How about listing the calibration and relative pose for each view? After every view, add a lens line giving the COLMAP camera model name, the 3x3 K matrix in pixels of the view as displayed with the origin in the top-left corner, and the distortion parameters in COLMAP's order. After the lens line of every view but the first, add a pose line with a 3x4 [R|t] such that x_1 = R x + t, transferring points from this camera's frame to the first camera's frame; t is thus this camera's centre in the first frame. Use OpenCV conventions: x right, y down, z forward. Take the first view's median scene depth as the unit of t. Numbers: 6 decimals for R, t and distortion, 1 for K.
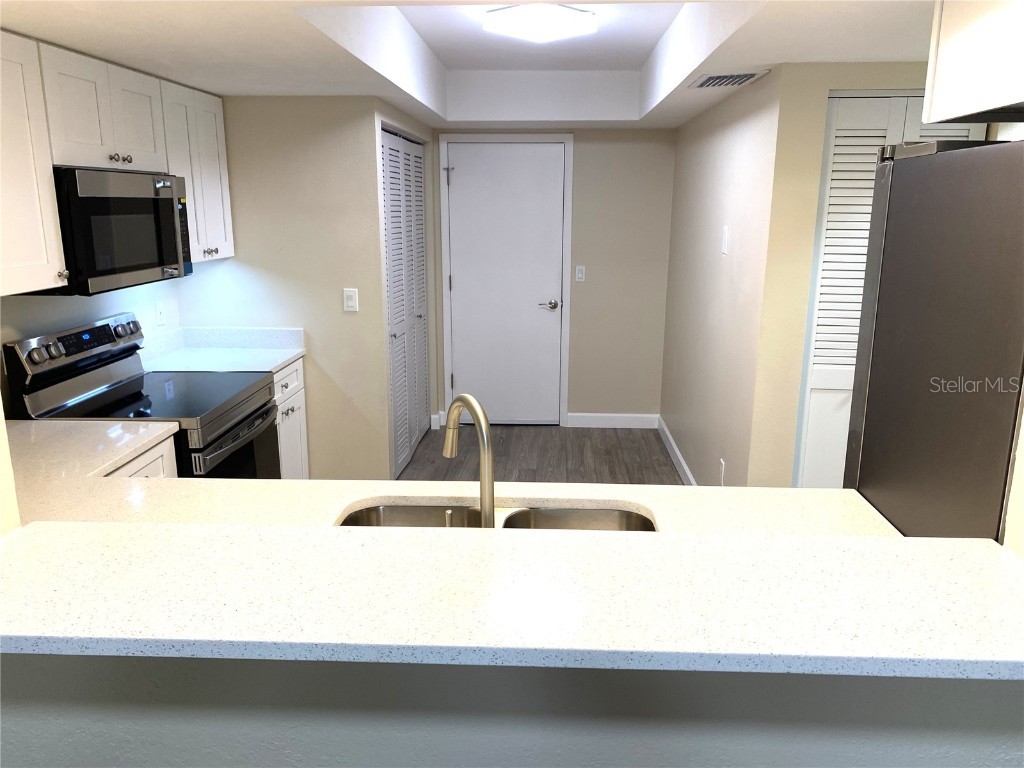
lens RADIAL K [[775.3, 0, 512.8], [0, 775.3, 384.2], [0, 0, 1]] dist [0.009527, 0.001151]
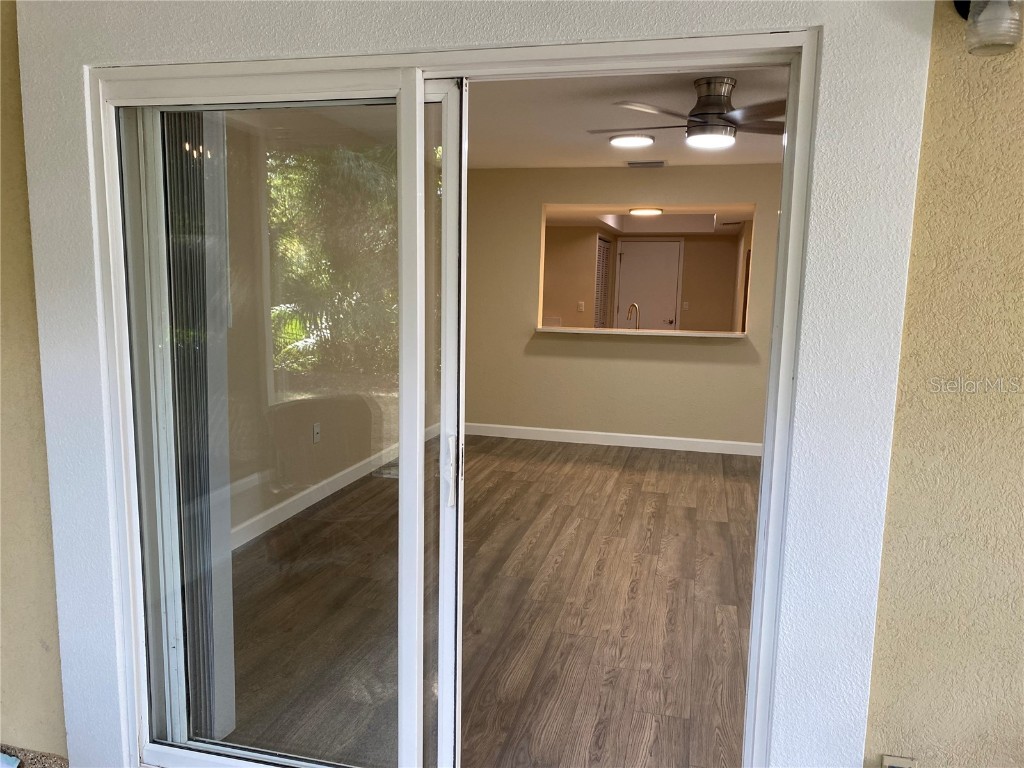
lens RADIAL K [[775.3, 0, 509.1], [0, 775.3, 385.3], [0, 0, 1]] dist [0.009527, 0.001151]
pose [[0.982268, 0.036906, -0.183815, 0.025939], [-0.055161, 0.993928, -0.095210, 0.400445], [0.179185, 0.103661, 0.978339, -1.463712]]
